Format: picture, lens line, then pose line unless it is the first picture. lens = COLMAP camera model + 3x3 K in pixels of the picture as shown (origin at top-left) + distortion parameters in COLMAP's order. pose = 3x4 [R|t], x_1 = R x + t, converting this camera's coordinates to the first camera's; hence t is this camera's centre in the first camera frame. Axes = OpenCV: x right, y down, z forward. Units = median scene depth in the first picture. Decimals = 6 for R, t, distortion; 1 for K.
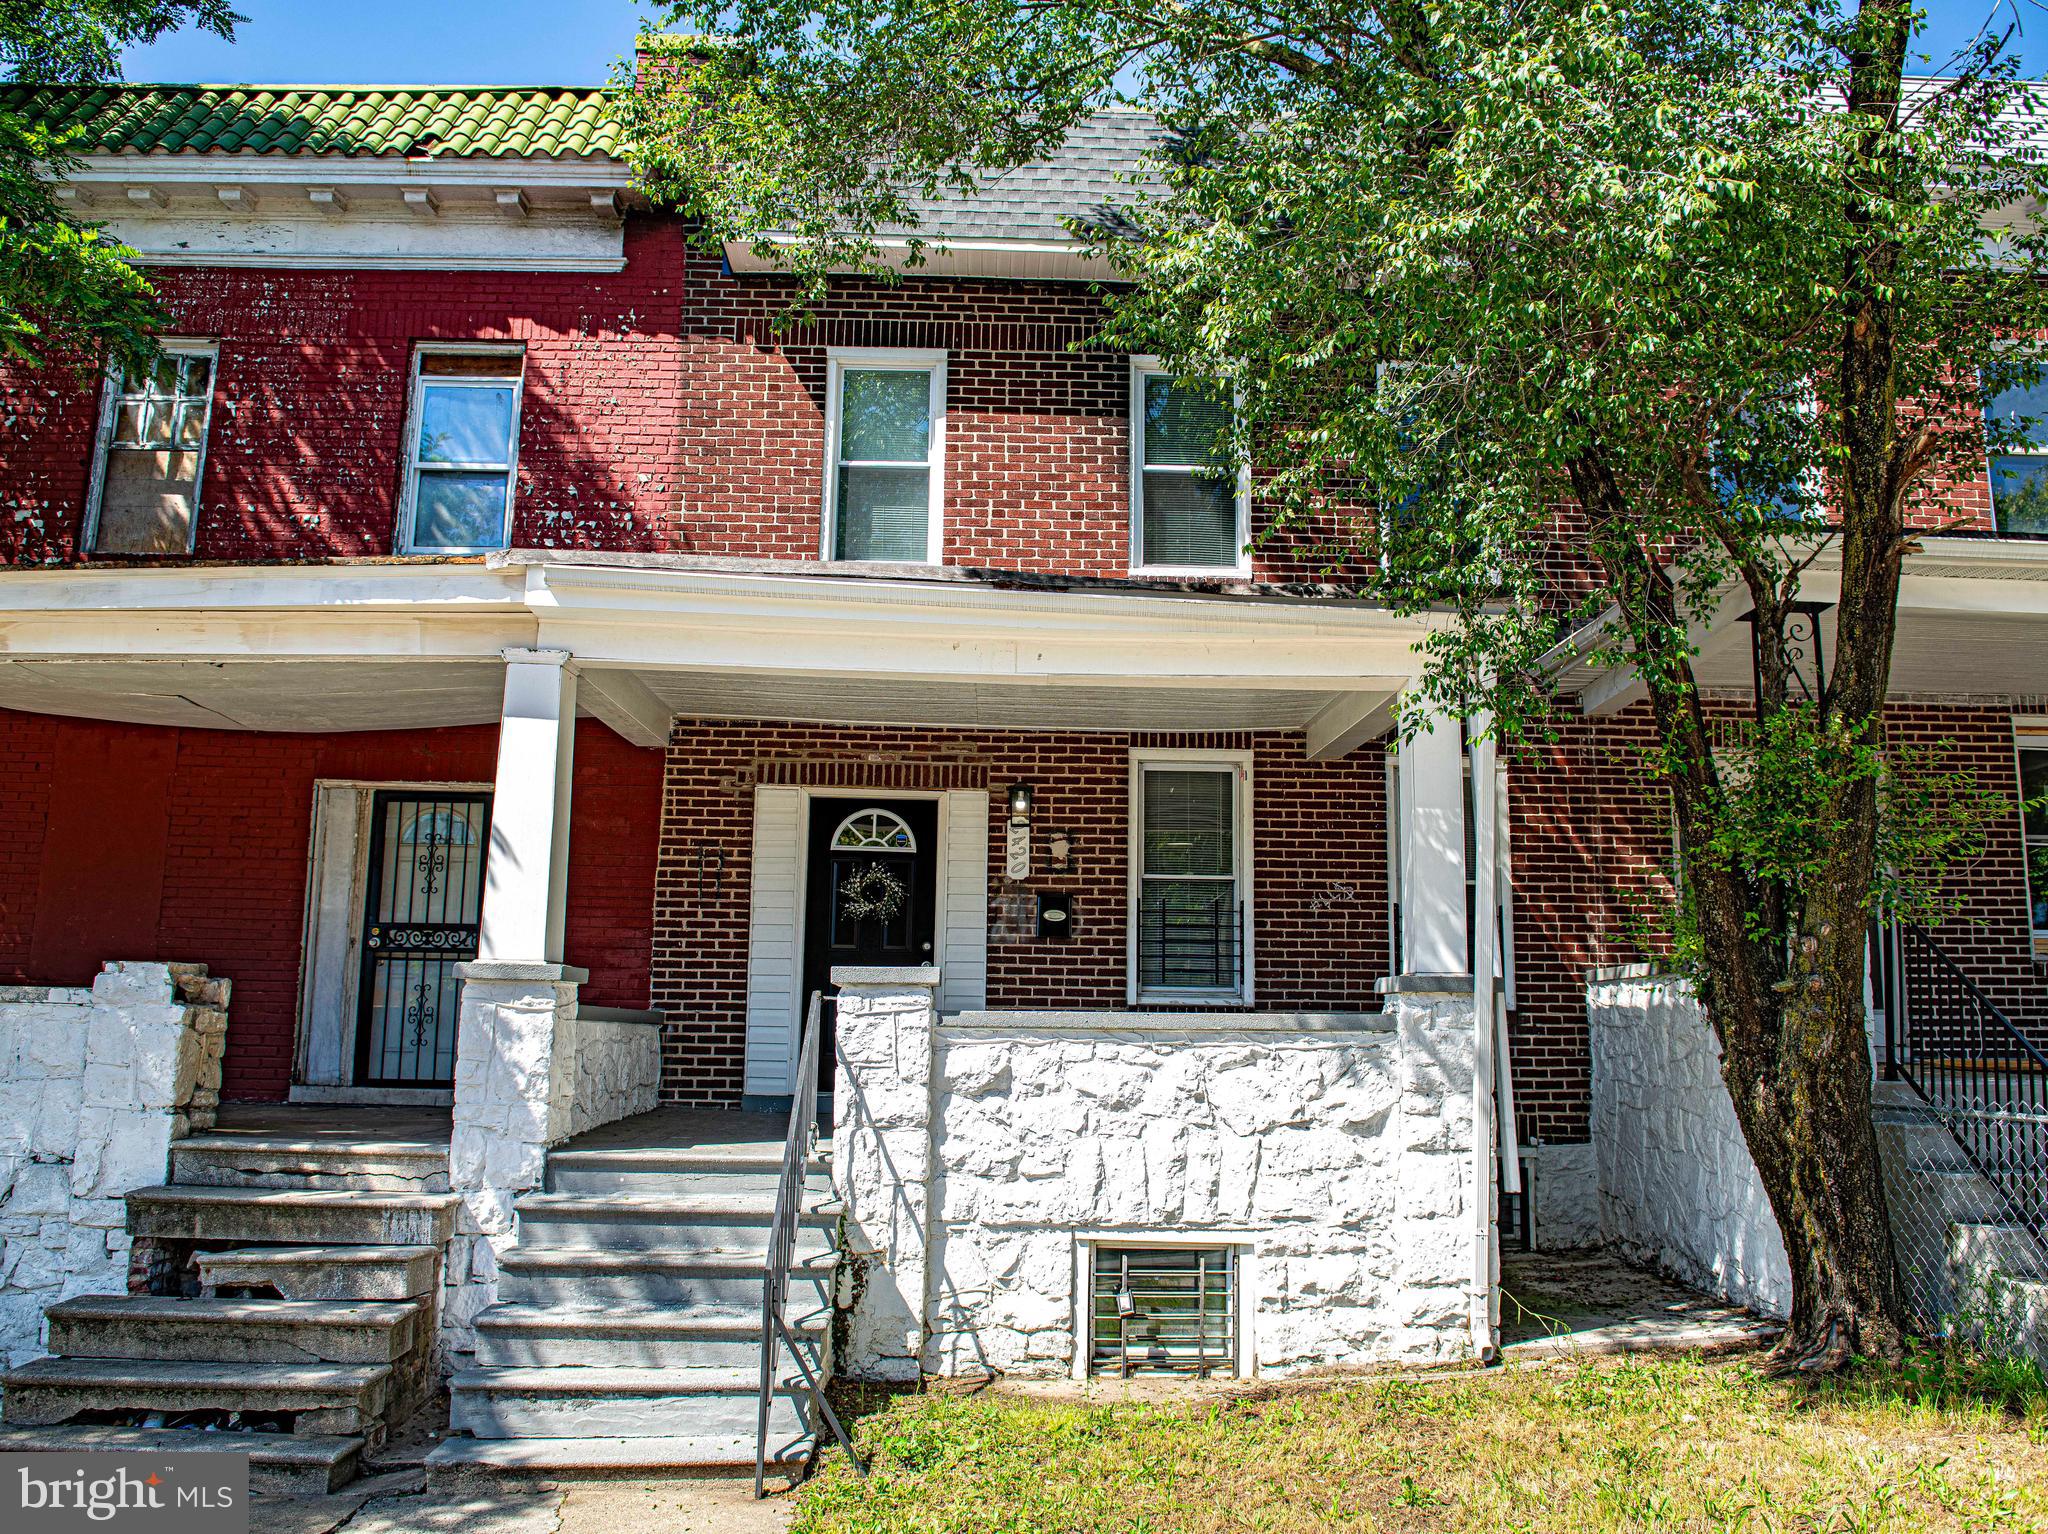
lens RADIAL K [[1956.6, 0, 928.1], [0, 1956.6, 759.7], [0, 0, 1]] dist [-0.062844, -0.011499]
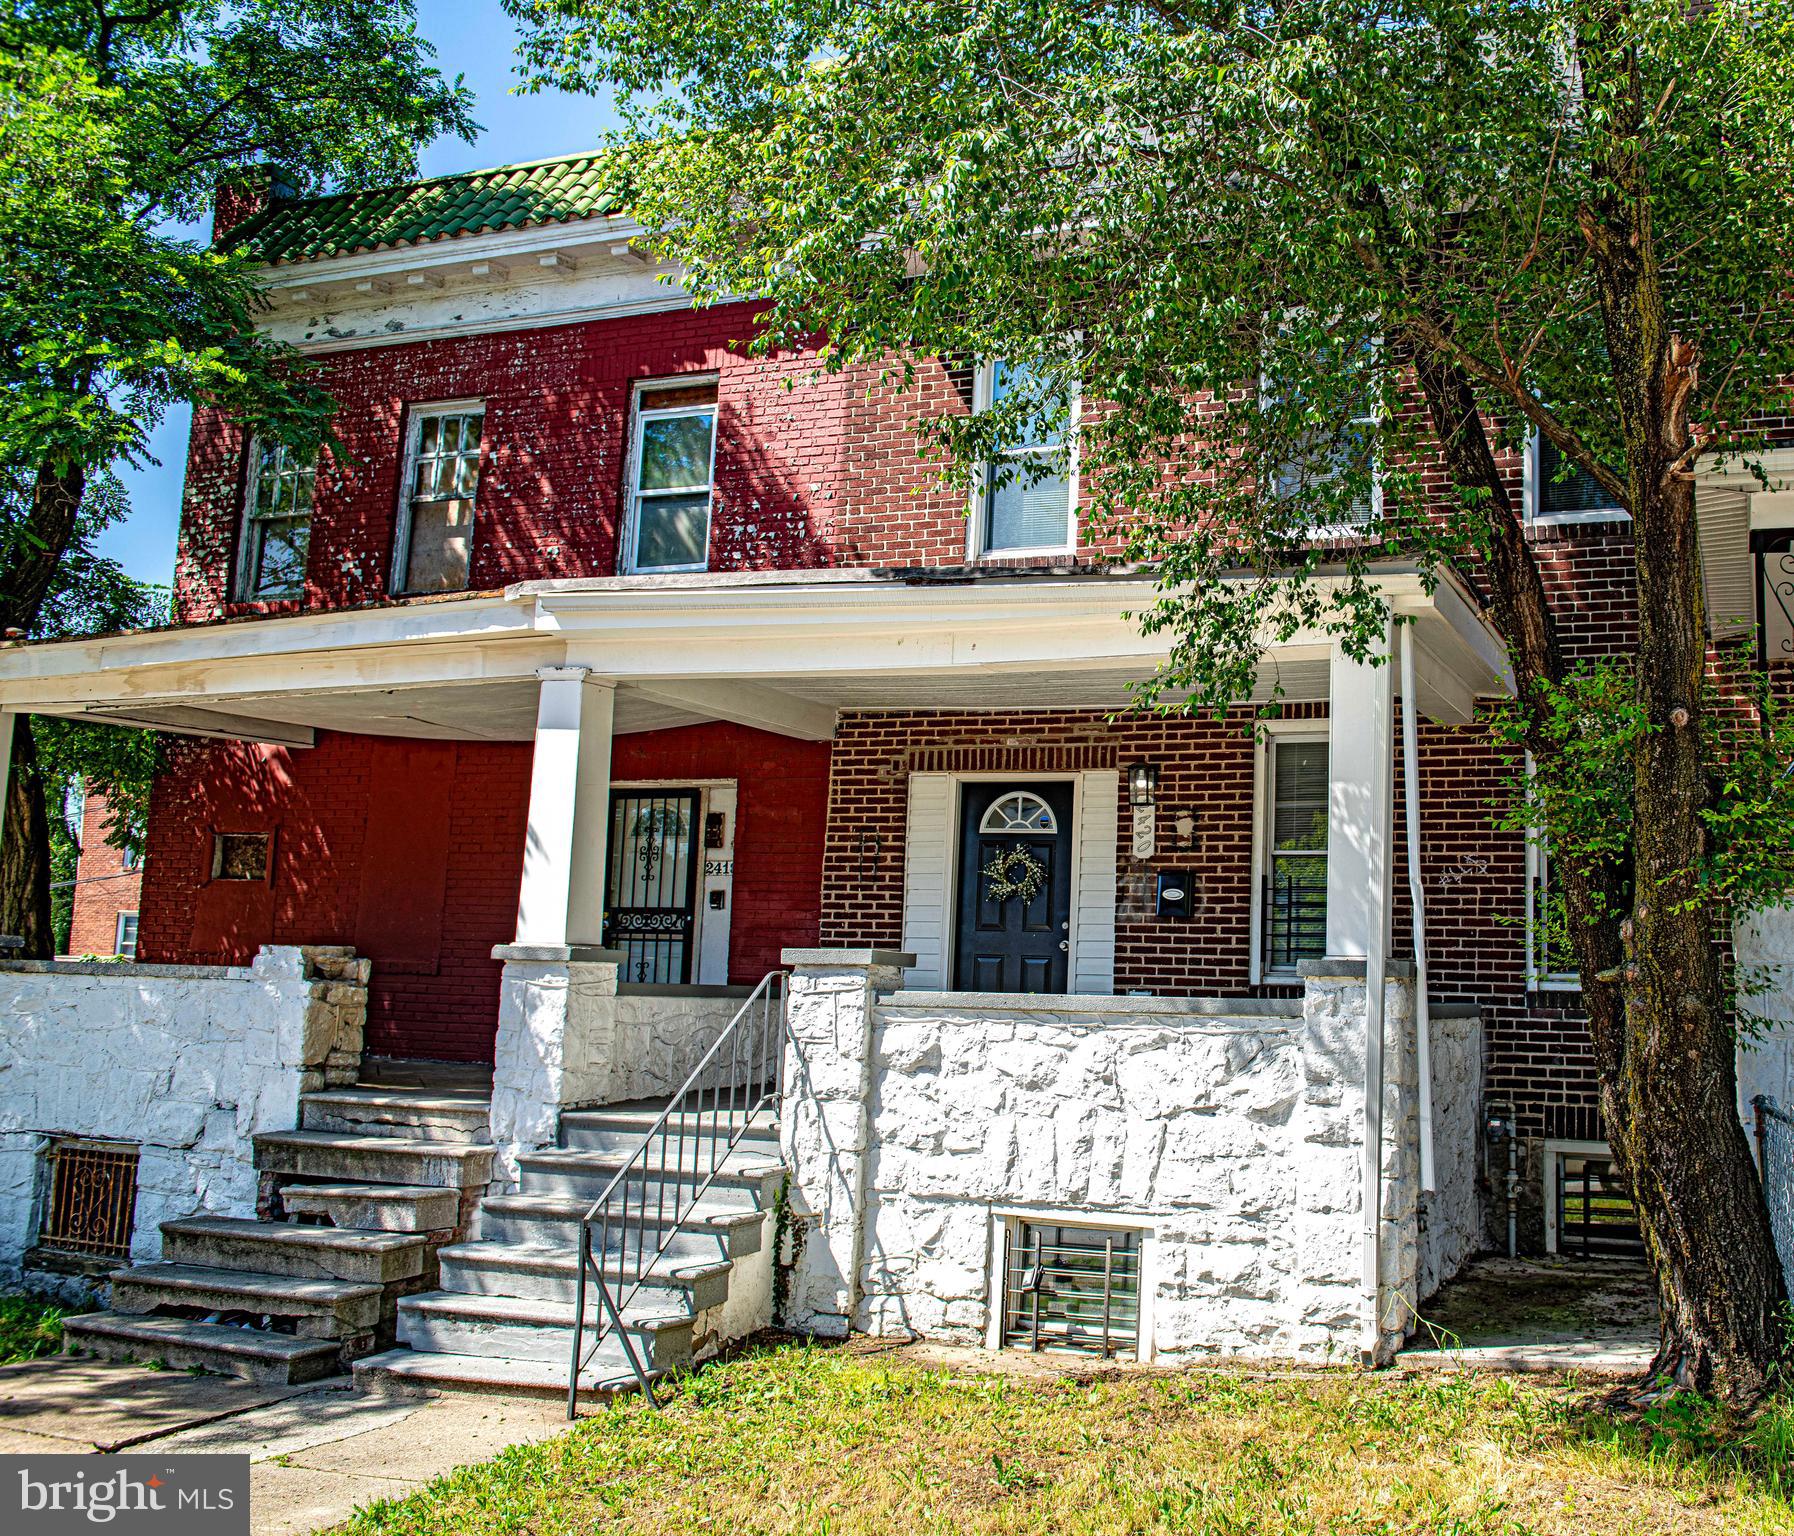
lens RADIAL K [[2032.9, 0, 897.0], [0, 2032.9, 768.0], [0, 0, 1]] dist [-0.048010, 0.008710]
pose [[0.908199, -0.036653, -0.416931, 0.364423], [0.046400, 0.998835, 0.013263, -0.004340], [0.415959, -0.031391, 0.908842, 0.008775]]
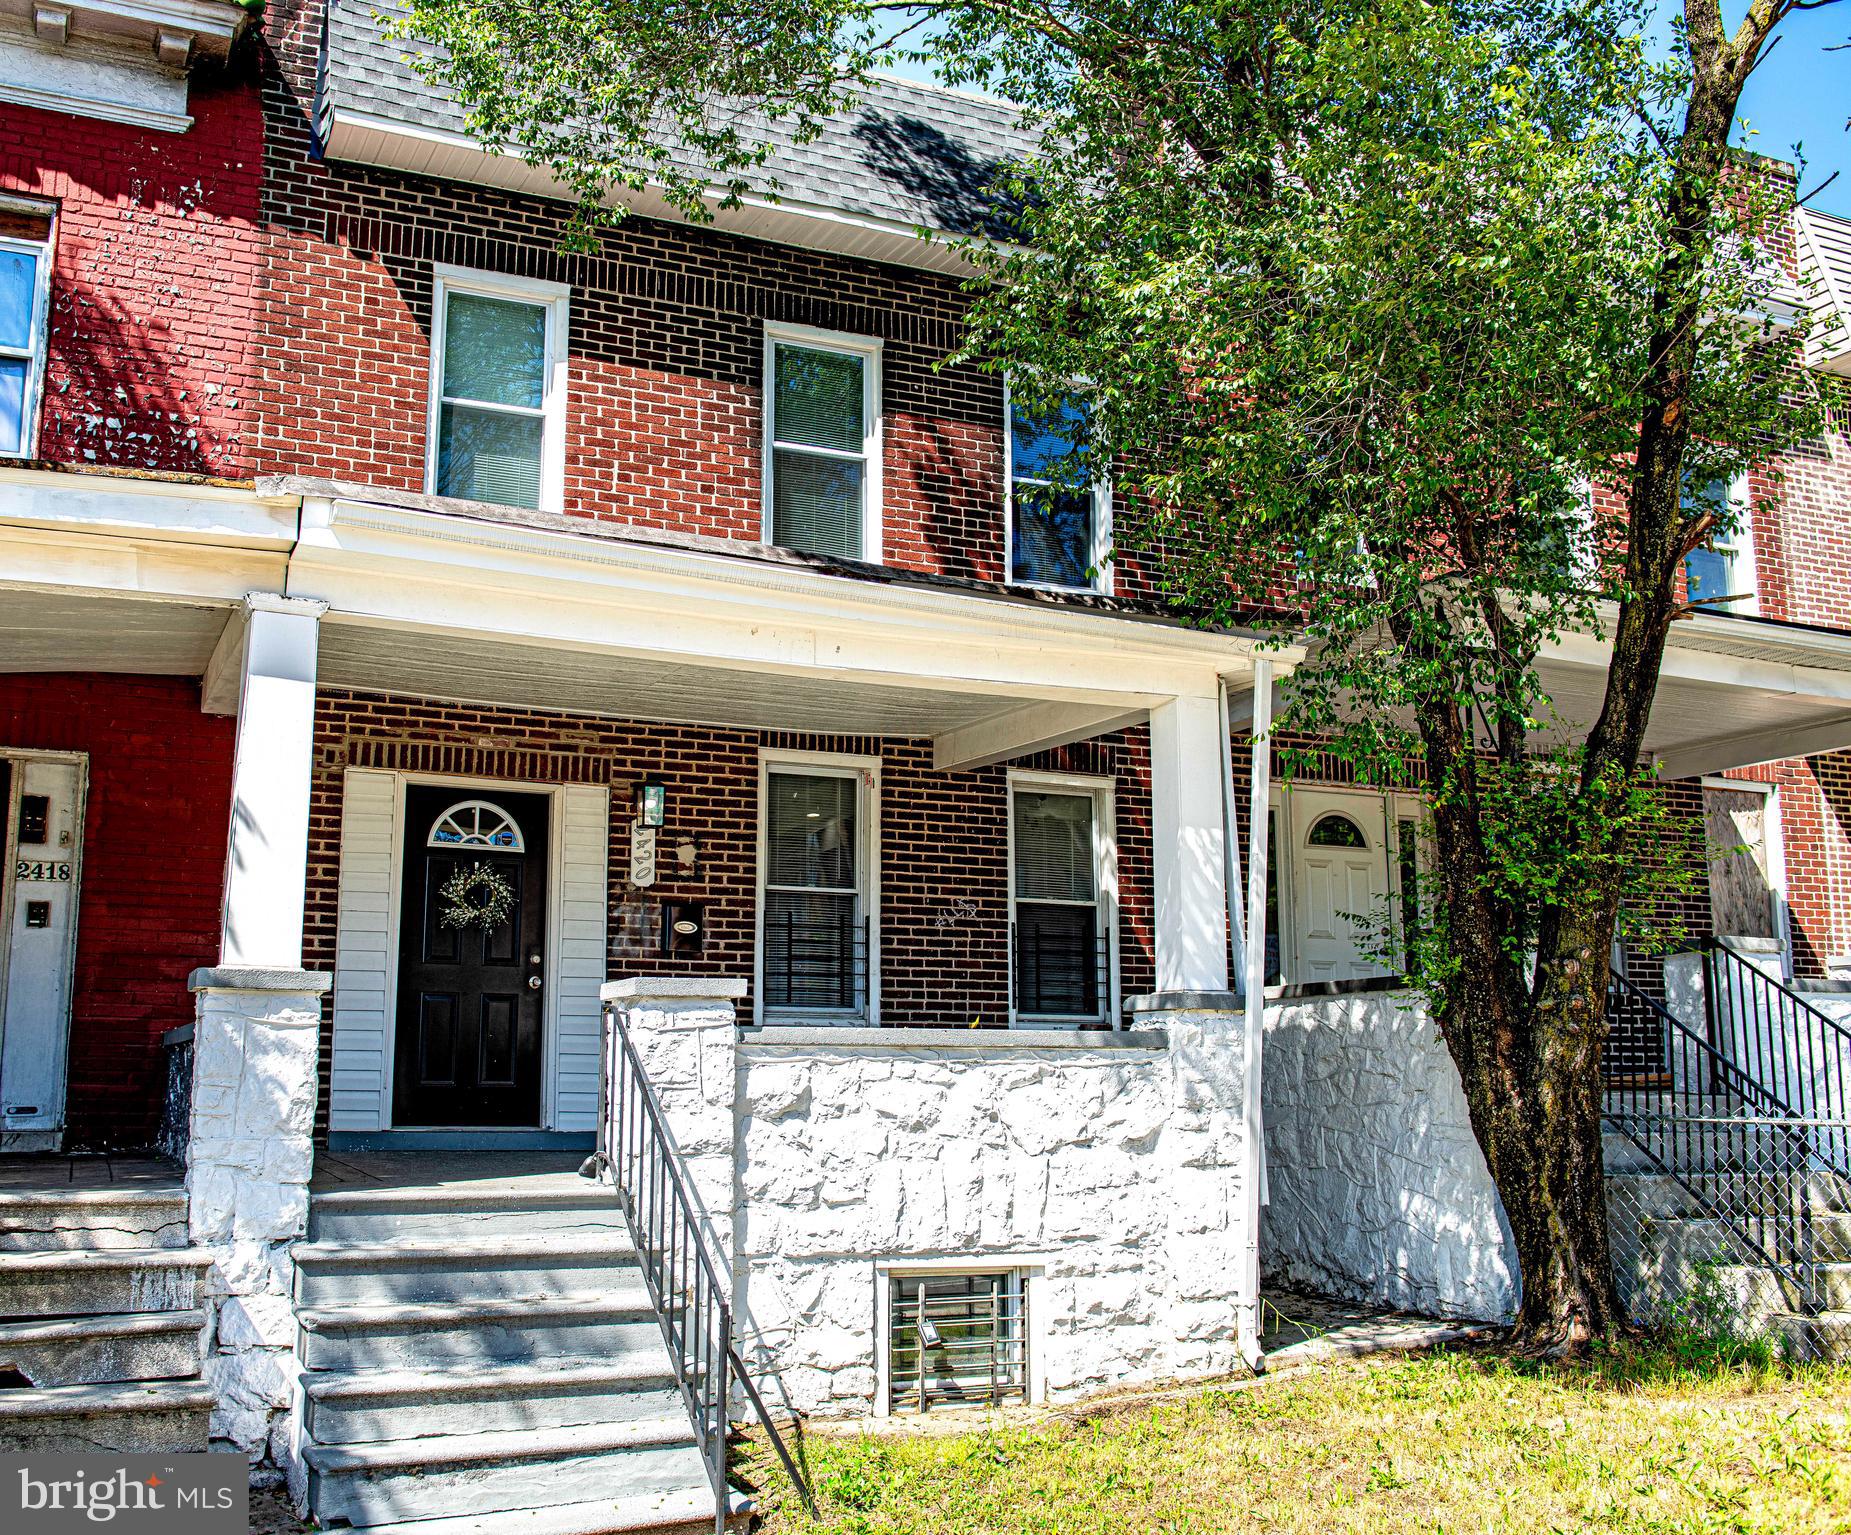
lens RADIAL K [[2279.0, 0, 925.5], [0, 2279.0, 767.5], [0, 0, 1]] dist [-0.028818, -0.027309]
pose [[0.897064, 0.050825, 0.438969, -0.299979], [-0.052336, 0.998592, -0.008667, 0.008721], [-0.438791, -0.015199, 0.898460, 0.000796]]
